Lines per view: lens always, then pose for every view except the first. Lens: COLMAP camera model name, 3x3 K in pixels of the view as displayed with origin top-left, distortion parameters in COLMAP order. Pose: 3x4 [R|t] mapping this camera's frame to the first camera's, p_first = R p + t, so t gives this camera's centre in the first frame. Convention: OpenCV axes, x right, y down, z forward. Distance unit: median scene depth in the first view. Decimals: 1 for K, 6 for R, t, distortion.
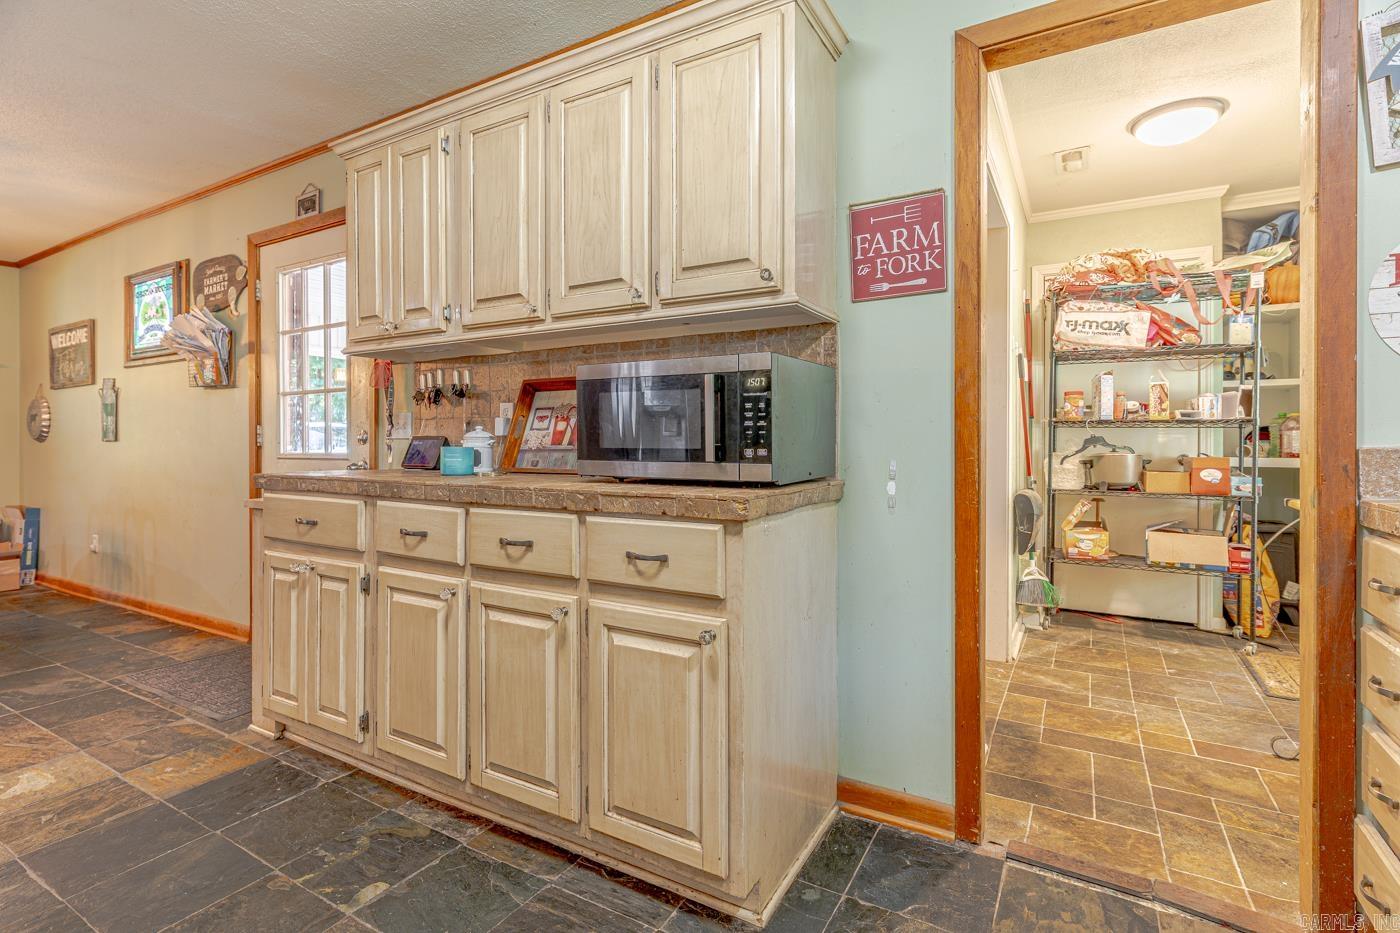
lens RADIAL K [[671.5, 0, 689.9], [0, 671.5, 440.7], [0, 0, 1]] dist [0.002145, 0.000457]
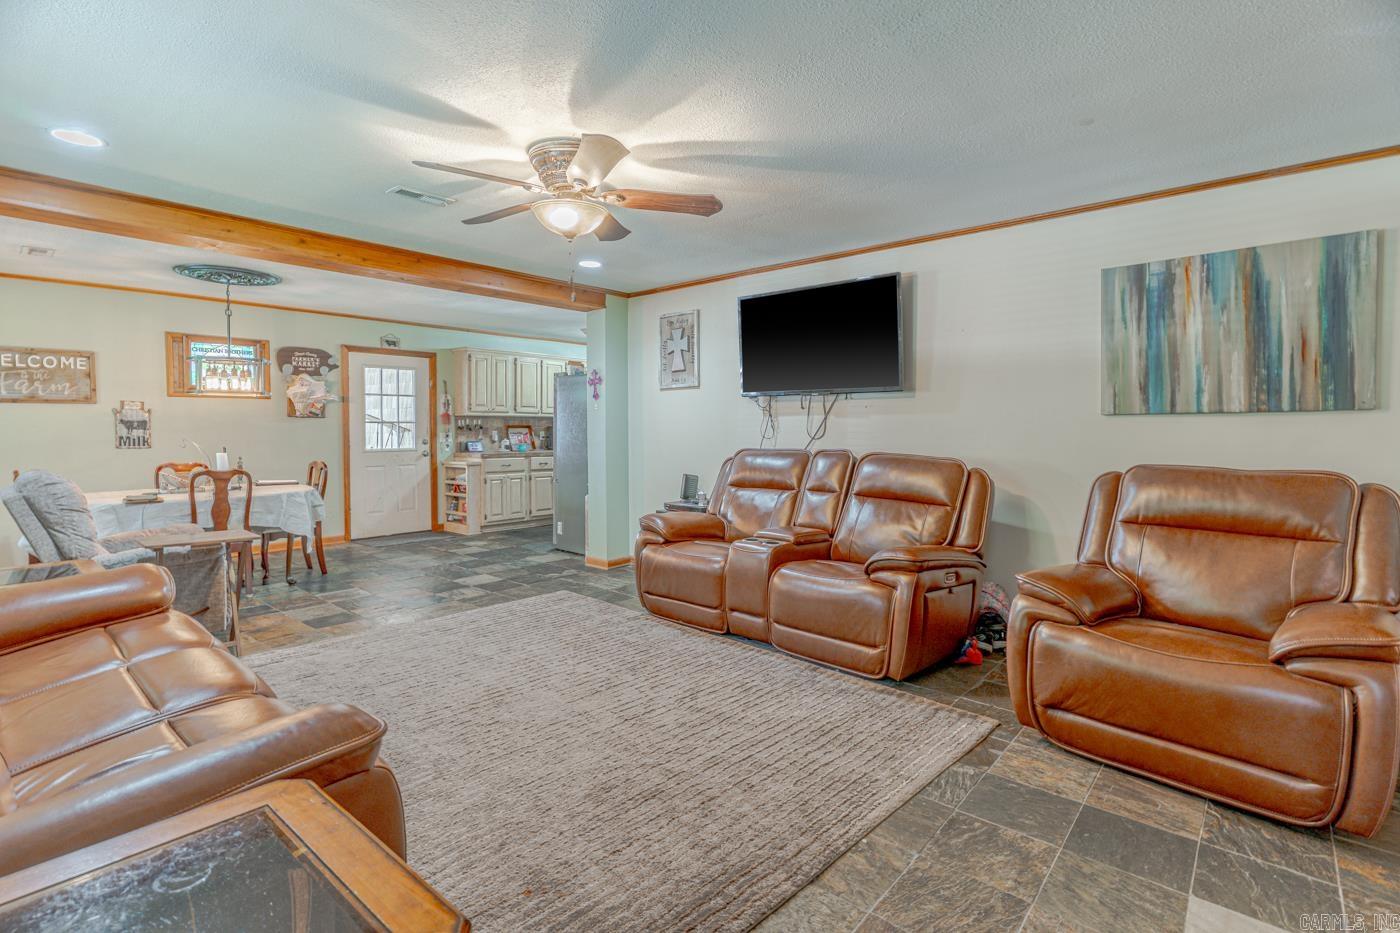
lens RADIAL K [[652.3, 0, 702.9], [0, 652.3, 437.6], [0, 0, 1]] dist [0.000926, 0.000158]
pose [[0.183353, -0.009147, 0.983005, -4.550687], [-0.000289, 0.999956, 0.009358, -0.075729], [-0.983047, -0.002000, 0.183343, -0.848207]]
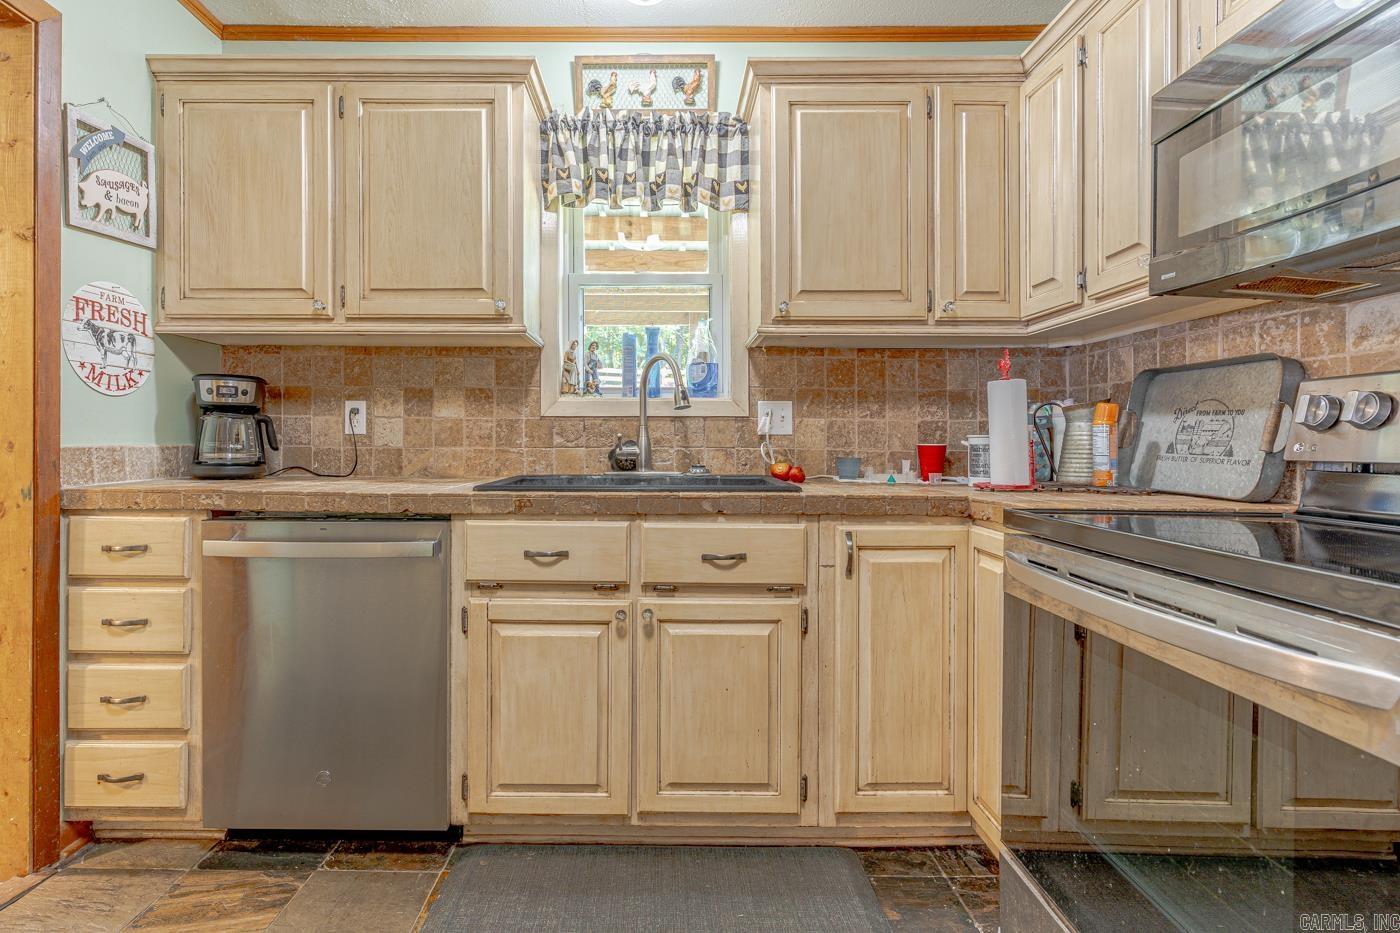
lens RADIAL K [[677.6, 0, 660.2], [0, 677.6, 439.3], [0, 0, 1]] dist [-0.000329, 0.000238]
pose [[-0.503202, 0.005008, 0.864154, -0.461182], [-0.002917, 0.999968, -0.007493, 0.001868], [-0.864164, -0.006291, -0.503171, 0.500057]]
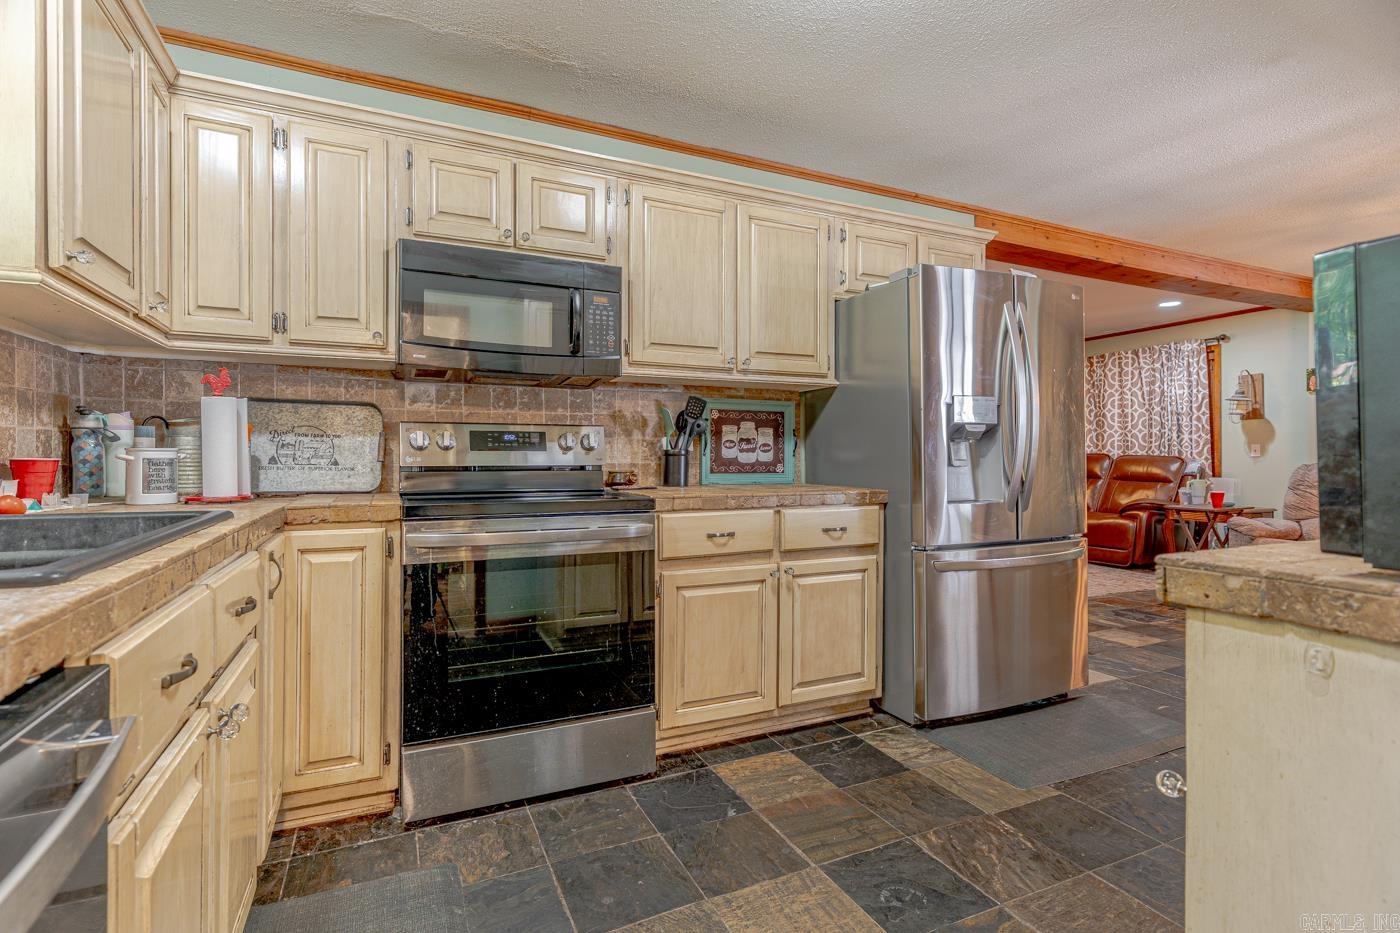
lens RADIAL K [[661.5, 0, 694.8], [0, 661.5, 460.8], [0, 0, 1]] dist [-0.000004, -0.000074]
pose [[-0.573425, 0.005266, -0.819241, 0.573719], [0.001179, 0.999984, 0.005602, 0.000258], [0.819257, 0.002246, -0.573422, 0.740255]]
